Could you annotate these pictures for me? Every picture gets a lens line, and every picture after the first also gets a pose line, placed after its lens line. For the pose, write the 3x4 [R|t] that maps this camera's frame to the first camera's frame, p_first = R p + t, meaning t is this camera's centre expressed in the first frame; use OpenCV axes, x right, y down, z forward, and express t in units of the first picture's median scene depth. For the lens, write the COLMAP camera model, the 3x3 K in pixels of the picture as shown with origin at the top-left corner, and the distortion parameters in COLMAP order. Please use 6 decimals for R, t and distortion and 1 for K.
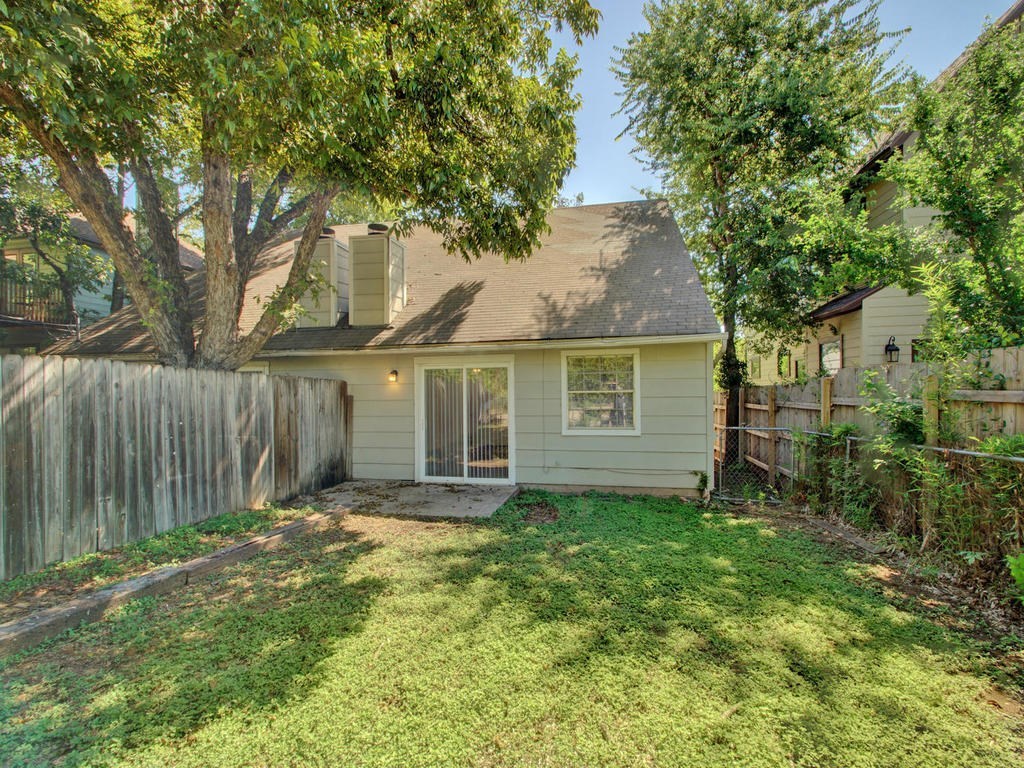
lens RADIAL K [[460.8, 0, 518.8], [0, 460.8, 389.7], [0, 0, 1]] dist [0.024136, -0.014781]
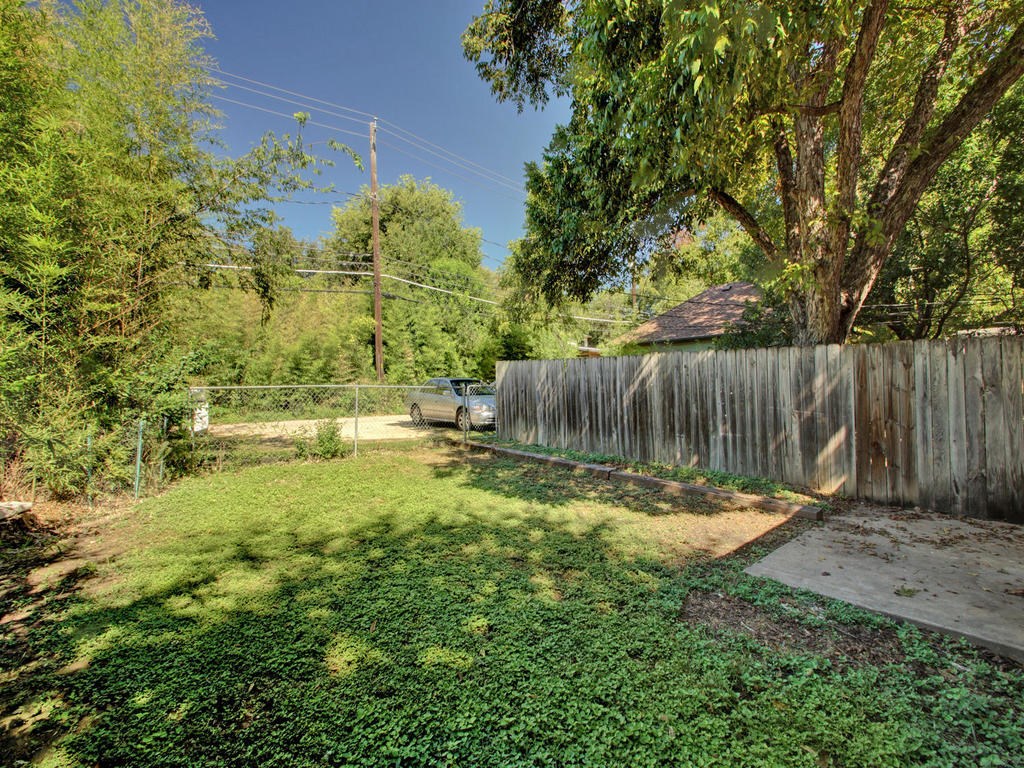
lens RADIAL K [[460.8, 0, 518.8], [0, 460.8, 389.7], [0, 0, 1]] dist [0.024136, -0.014781]
pose [[-0.586896, 0.019797, -0.809420, 0.664264], [0.023848, 0.999690, 0.007159, 0.039697], [0.809311, -0.015101, -0.587186, 1.300768]]
